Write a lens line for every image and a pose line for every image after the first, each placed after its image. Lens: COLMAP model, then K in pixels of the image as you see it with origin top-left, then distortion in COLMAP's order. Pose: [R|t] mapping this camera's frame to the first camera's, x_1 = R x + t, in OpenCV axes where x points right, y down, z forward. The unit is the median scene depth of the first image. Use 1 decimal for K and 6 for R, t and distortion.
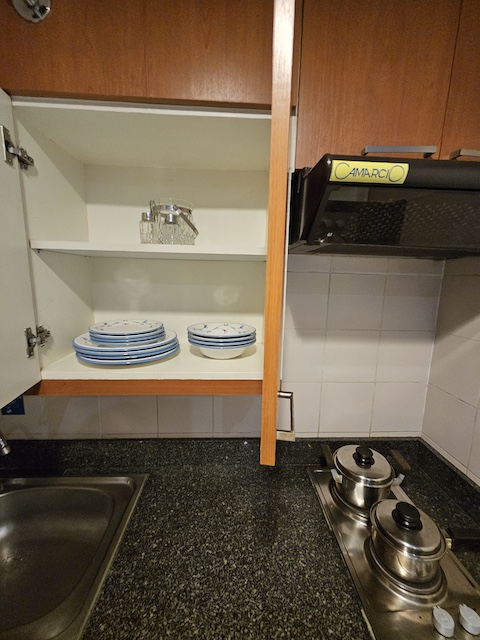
lens RADIAL K [[263.0, 0, 239.7], [0, 263.0, 319.8], [0, 0, 1]] dist [0.000130, -0.000600]
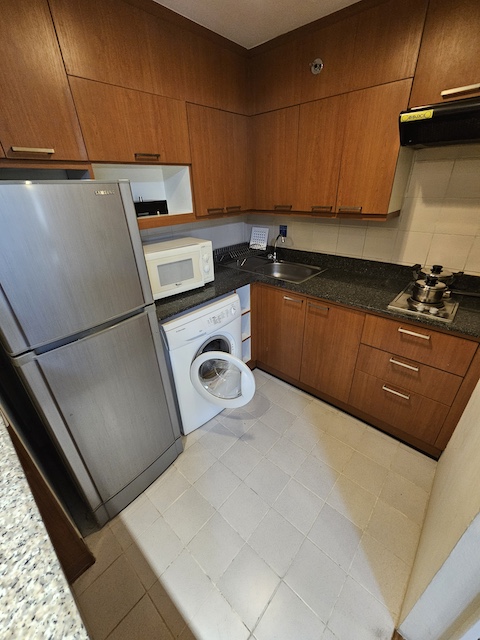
lens RADIAL K [[263.0, 0, 239.9], [0, 263.0, 319.5], [0, 0, 1]] dist [0.000130, -0.000600]
pose [[0.710286, 0.278166, -0.646621, 0.717066], [-0.073398, 0.942868, 0.324981, 0.319293], [0.700076, -0.183368, 0.690122, -1.198109]]
